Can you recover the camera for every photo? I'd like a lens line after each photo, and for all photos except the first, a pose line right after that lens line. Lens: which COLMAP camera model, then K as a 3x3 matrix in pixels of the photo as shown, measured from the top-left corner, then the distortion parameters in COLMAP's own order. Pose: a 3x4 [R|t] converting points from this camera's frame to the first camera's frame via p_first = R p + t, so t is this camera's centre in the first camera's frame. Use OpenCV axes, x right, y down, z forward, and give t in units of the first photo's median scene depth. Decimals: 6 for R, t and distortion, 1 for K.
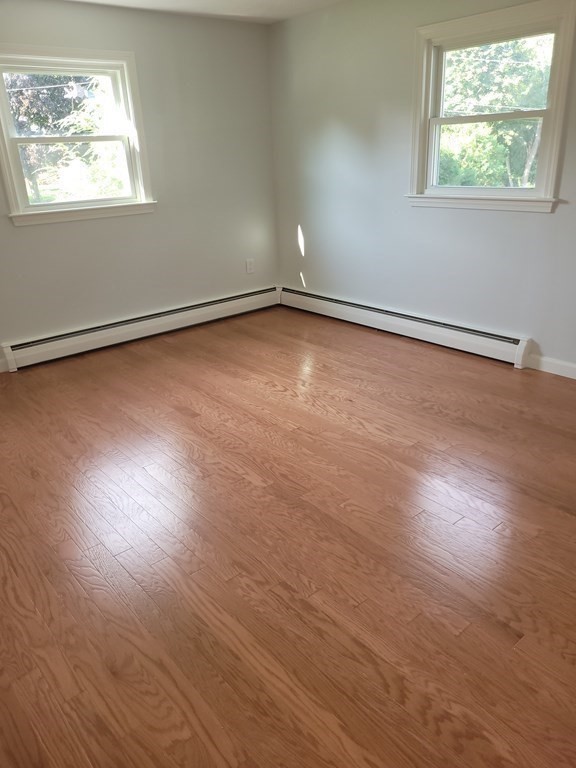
lens RADIAL K [[580.7, 0, 285.4], [0, 580.7, 382.8], [0, 0, 1]] dist [0.051376, -0.000986]
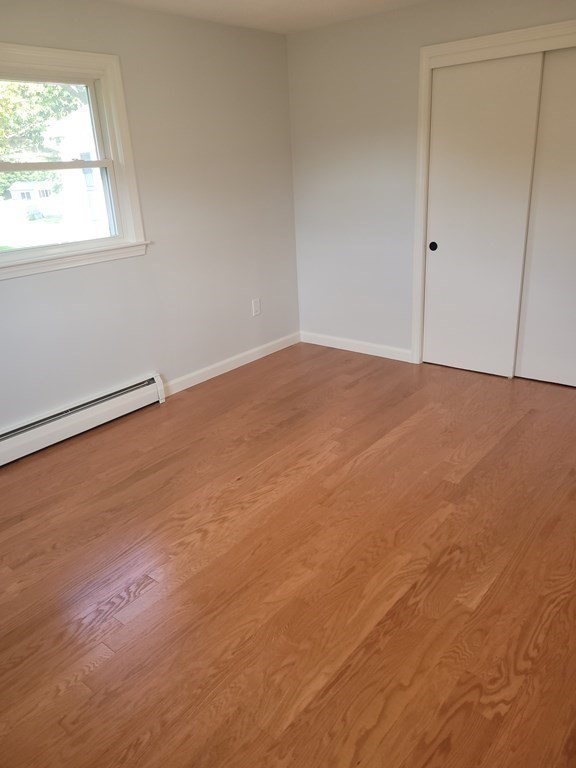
lens RADIAL K [[580.7, 0, 285.4], [0, 580.7, 382.8], [0, 0, 1]] dist [0.051376, -0.000986]
pose [[-0.182904, -0.302660, 0.935384, -0.658724], [0.424522, 0.833847, 0.352817, -0.361284], [-0.886751, 0.461623, -0.024028, 0.911682]]
